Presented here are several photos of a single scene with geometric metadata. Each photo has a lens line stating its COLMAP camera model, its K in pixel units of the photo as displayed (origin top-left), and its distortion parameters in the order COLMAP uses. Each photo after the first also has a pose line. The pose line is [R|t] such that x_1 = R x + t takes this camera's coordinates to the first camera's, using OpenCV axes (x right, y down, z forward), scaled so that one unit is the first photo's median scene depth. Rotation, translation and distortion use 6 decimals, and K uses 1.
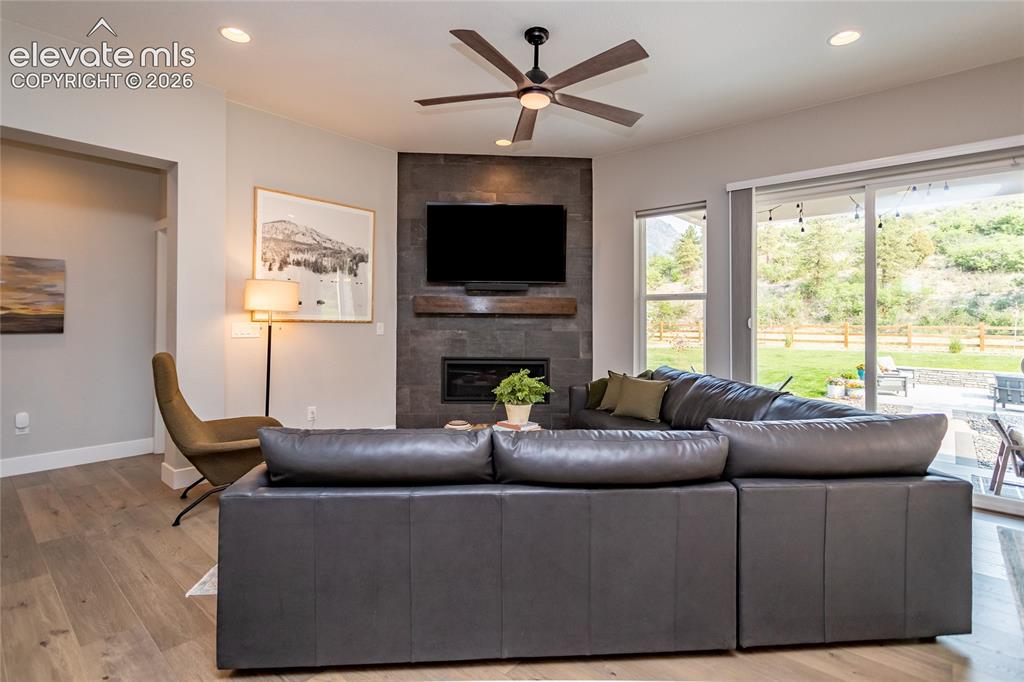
lens RADIAL K [[491.5, 0, 520.6], [0, 491.5, 314.5], [0, 0, 1]] dist [0.001948, 0.003335]
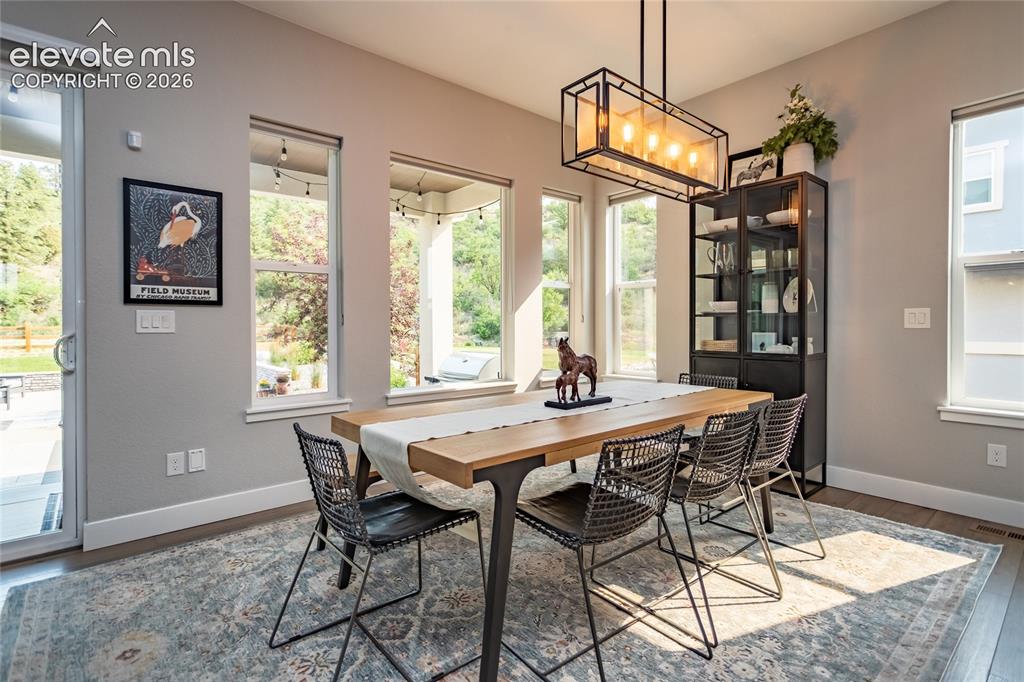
lens RADIAL K [[491.5, 0, 514.8], [0, 491.5, 329.2], [0, 0, 1]] dist [0.001948, 0.003335]
pose [[0.142975, -0.018598, 0.989552, 0.229419], [-0.005027, 0.999797, 0.019517, 0.031042], [-0.989714, -0.007765, 0.142852, 0.125730]]
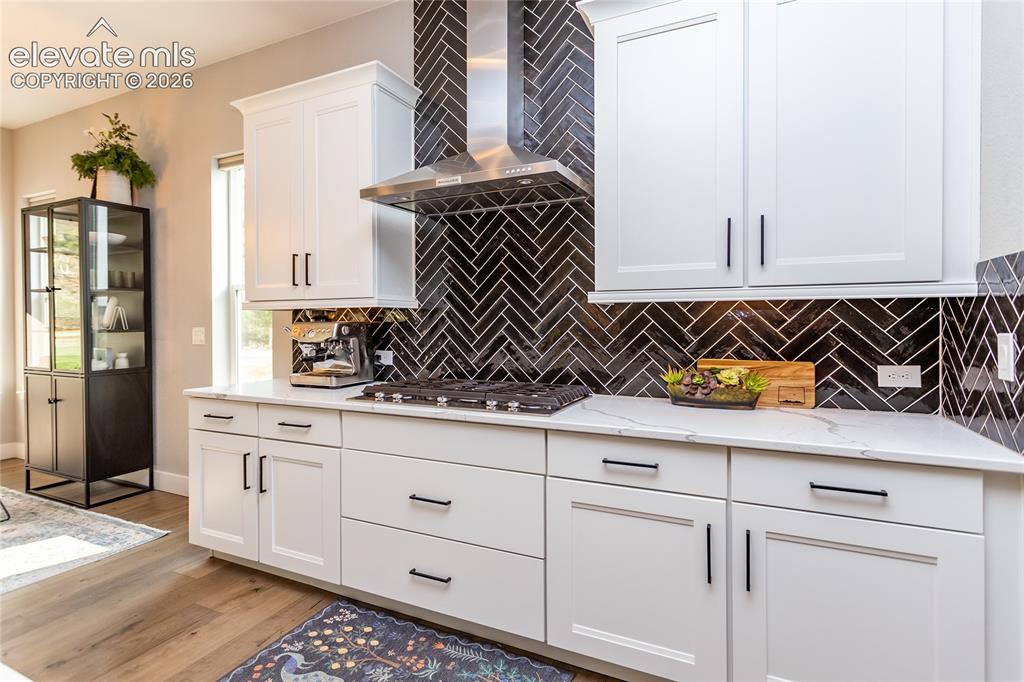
lens RADIAL K [[491.5, 0, 514.5], [0, 491.5, 317.2], [0, 0, 1]] dist [0.001948, 0.003335]
pose [[-0.288226, -0.007617, 0.957532, 0.111022], [-0.007976, 0.999953, 0.005554, -0.004668], [-0.957529, -0.006037, -0.288273, -0.449310]]
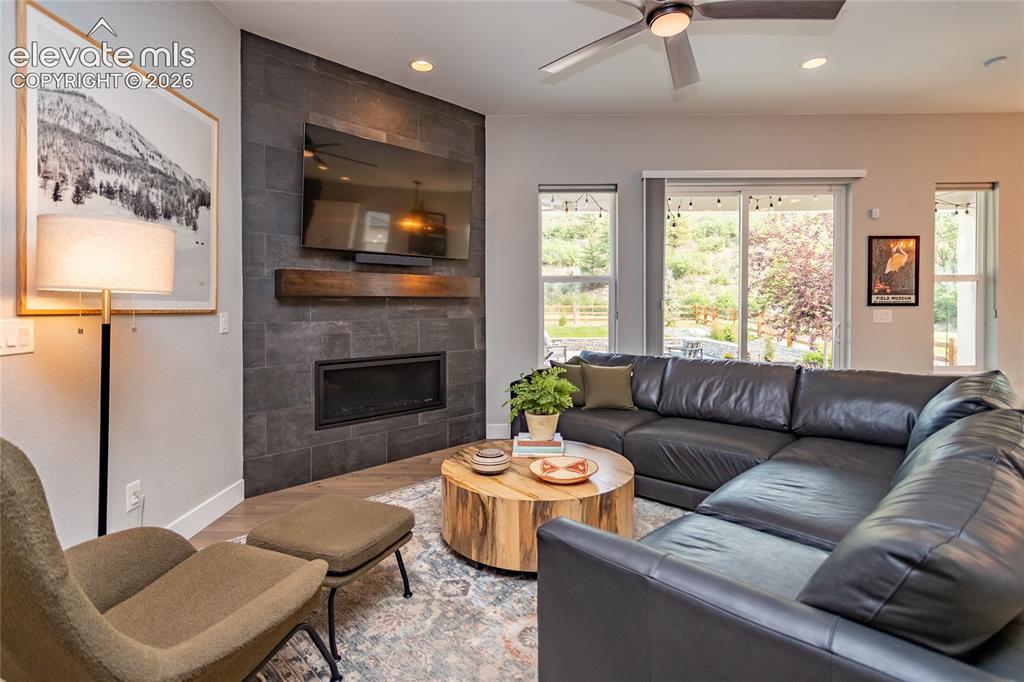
lens RADIAL K [[491.5, 0, 500.8], [0, 491.5, 307.4], [0, 0, 1]] dist [0.001948, 0.003335]
pose [[0.767382, -0.015772, 0.640996, -0.396529], [0.003152, 0.999778, 0.020826, -0.000612], [-0.641182, -0.013961, 0.767262, 0.325439]]
